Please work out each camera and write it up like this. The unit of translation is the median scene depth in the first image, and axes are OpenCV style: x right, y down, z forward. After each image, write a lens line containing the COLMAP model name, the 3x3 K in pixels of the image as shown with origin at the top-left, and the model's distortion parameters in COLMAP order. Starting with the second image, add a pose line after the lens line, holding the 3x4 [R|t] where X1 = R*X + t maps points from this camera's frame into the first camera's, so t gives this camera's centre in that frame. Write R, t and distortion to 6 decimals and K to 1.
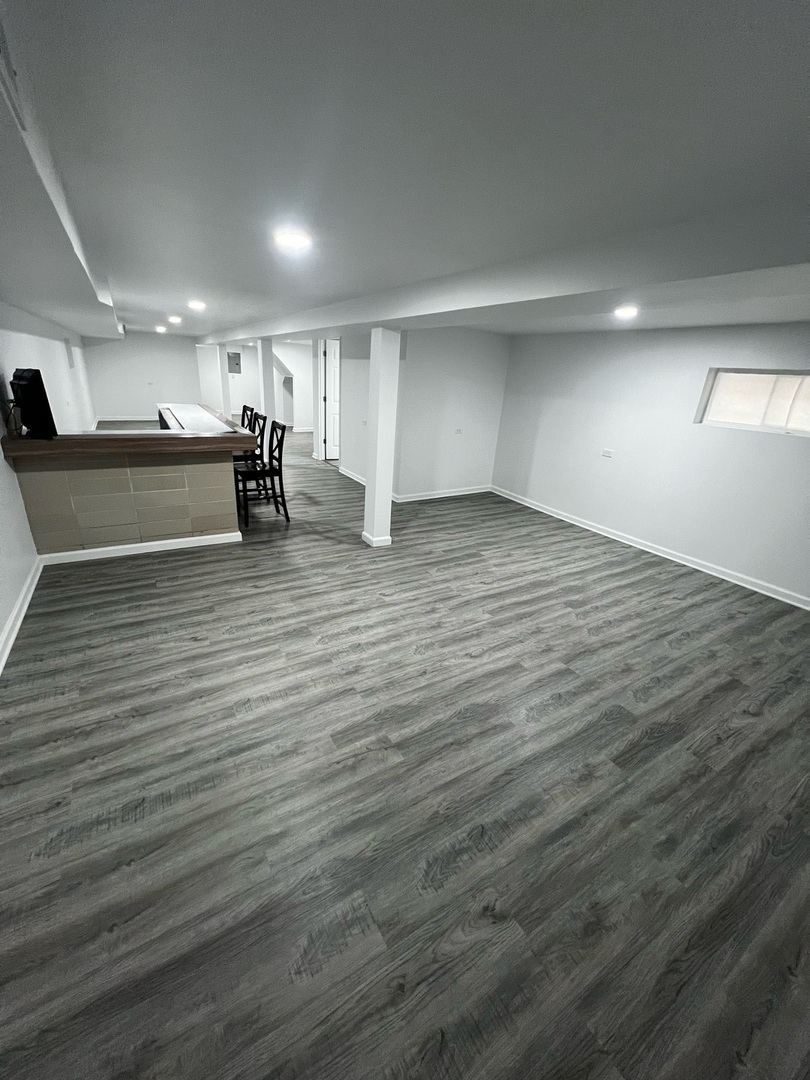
lens RADIAL K [[420.5, 0, 402.4], [0, 420.5, 539.3], [0, 0, 1]] dist [-0.002582, 0.000921]
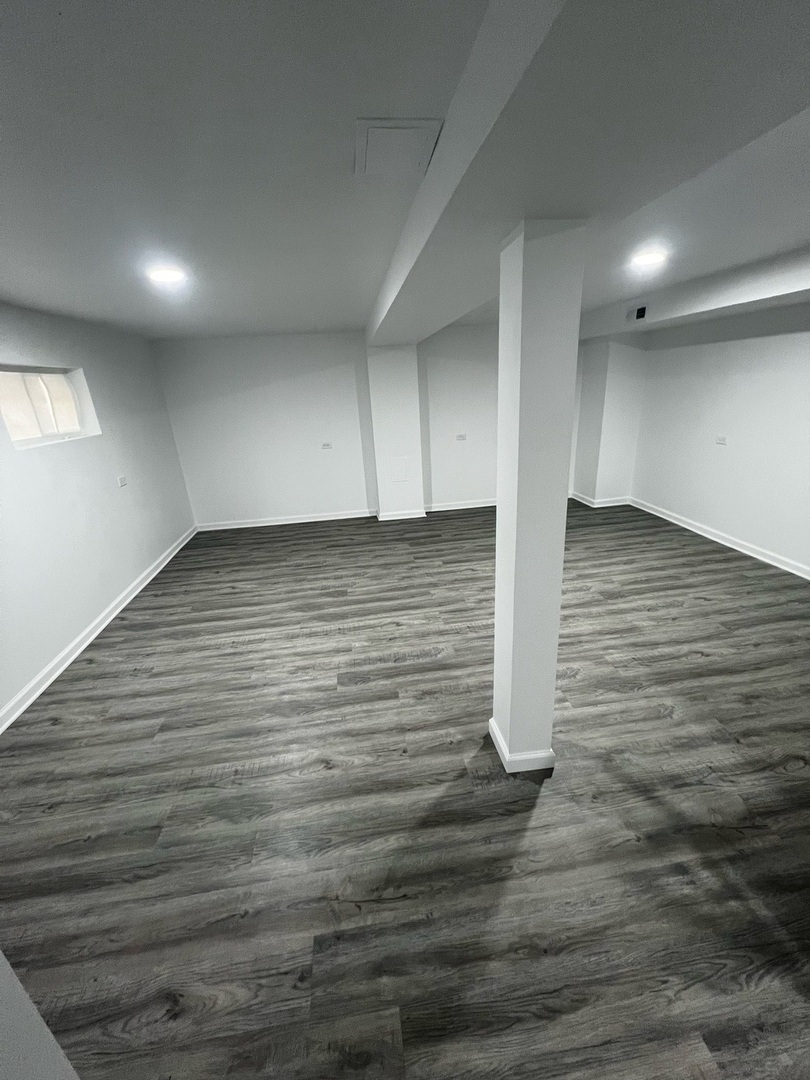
lens RADIAL K [[420.5, 0, 402.9], [0, 420.5, 537.6], [0, 0, 1]] dist [-0.002582, 0.000921]
pose [[-0.916966, -0.143503, 0.372263, -0.099348], [0.148203, 0.743788, 0.651779, -0.567834], [-0.370417, 0.652830, -0.660761, 1.450269]]
